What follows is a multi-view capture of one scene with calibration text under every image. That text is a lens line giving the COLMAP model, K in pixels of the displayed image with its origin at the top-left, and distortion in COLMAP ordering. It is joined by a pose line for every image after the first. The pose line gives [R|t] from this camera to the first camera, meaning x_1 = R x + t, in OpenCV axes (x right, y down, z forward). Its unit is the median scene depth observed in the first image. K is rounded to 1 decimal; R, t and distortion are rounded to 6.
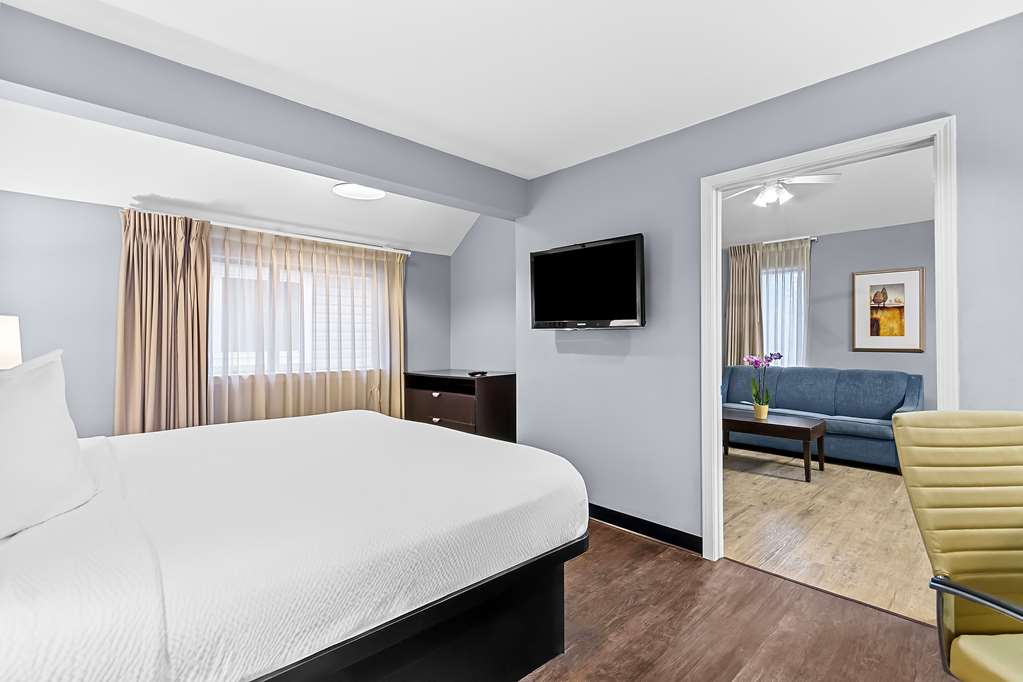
lens RADIAL K [[468.9, 0, 505.8], [0, 468.9, 339.6], [0, 0, 1]] dist [-0.004967, -0.000184]
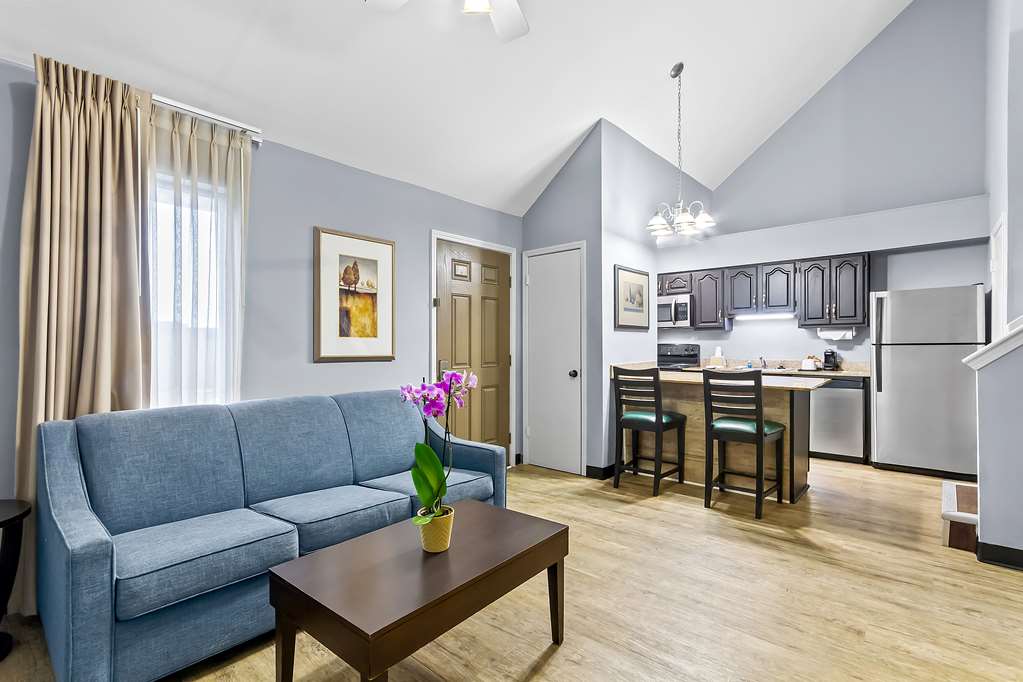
lens RADIAL K [[468.9, 0, 510.8], [0, 468.9, 344.7], [0, 0, 1]] dist [-0.004967, -0.000184]
pose [[-0.093307, 0.004875, 0.995625, 0.149101], [0.003900, 0.999982, -0.004531, 0.006692], [-0.995630, 0.003460, -0.093324, 0.844227]]
